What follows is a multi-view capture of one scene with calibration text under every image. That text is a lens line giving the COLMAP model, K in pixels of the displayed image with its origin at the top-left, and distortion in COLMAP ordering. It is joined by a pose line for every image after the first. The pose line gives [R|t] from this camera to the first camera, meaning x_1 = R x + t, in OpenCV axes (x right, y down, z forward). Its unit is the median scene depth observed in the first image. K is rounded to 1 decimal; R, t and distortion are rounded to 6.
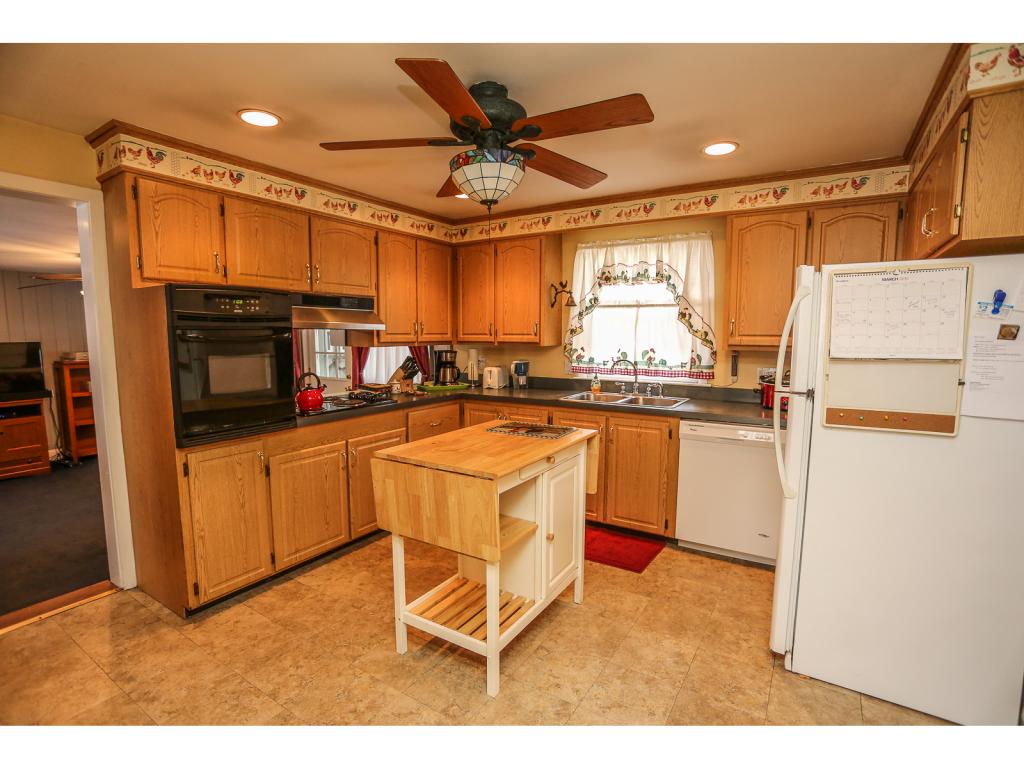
lens RADIAL K [[506.3, 0, 512.0], [0, 506.3, 384.0], [0, 0, 1]] dist [-0.070012, 0.027895]
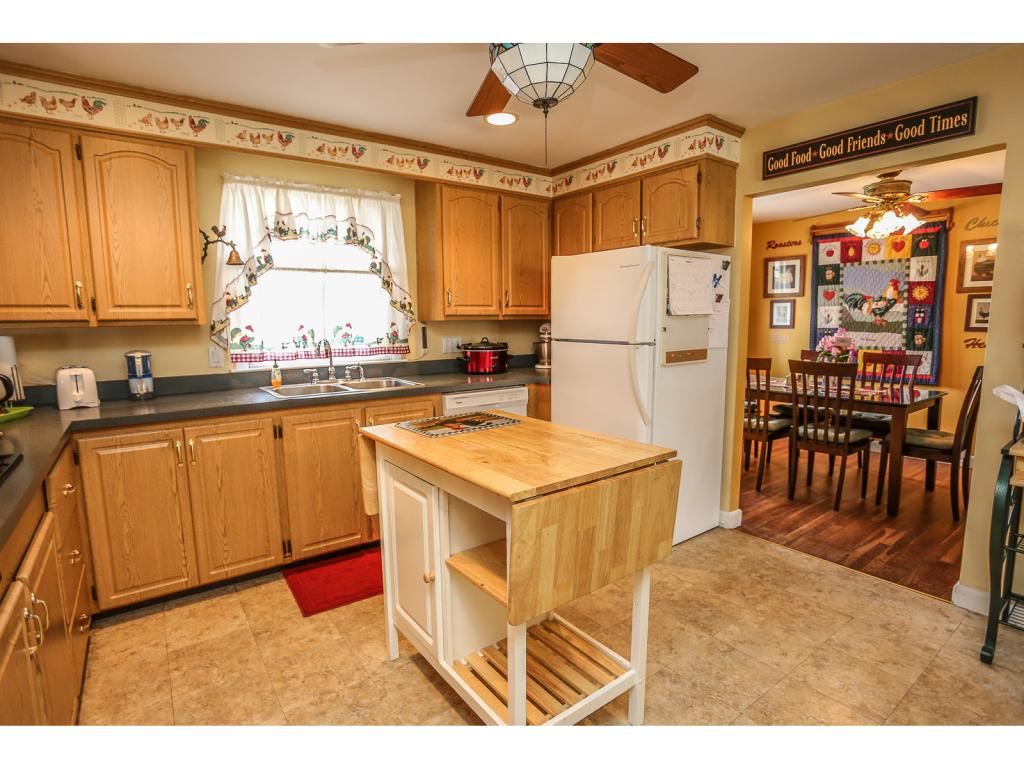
lens RADIAL K [[506.3, 0, 512.0], [0, 506.3, 384.0], [0, 0, 1]] dist [-0.070012, 0.027895]
pose [[0.367689, -0.125317, 0.921466, -0.397396], [0.105203, 0.990123, 0.092676, -0.019157], [-0.923979, 0.062865, 0.377241, 0.436187]]
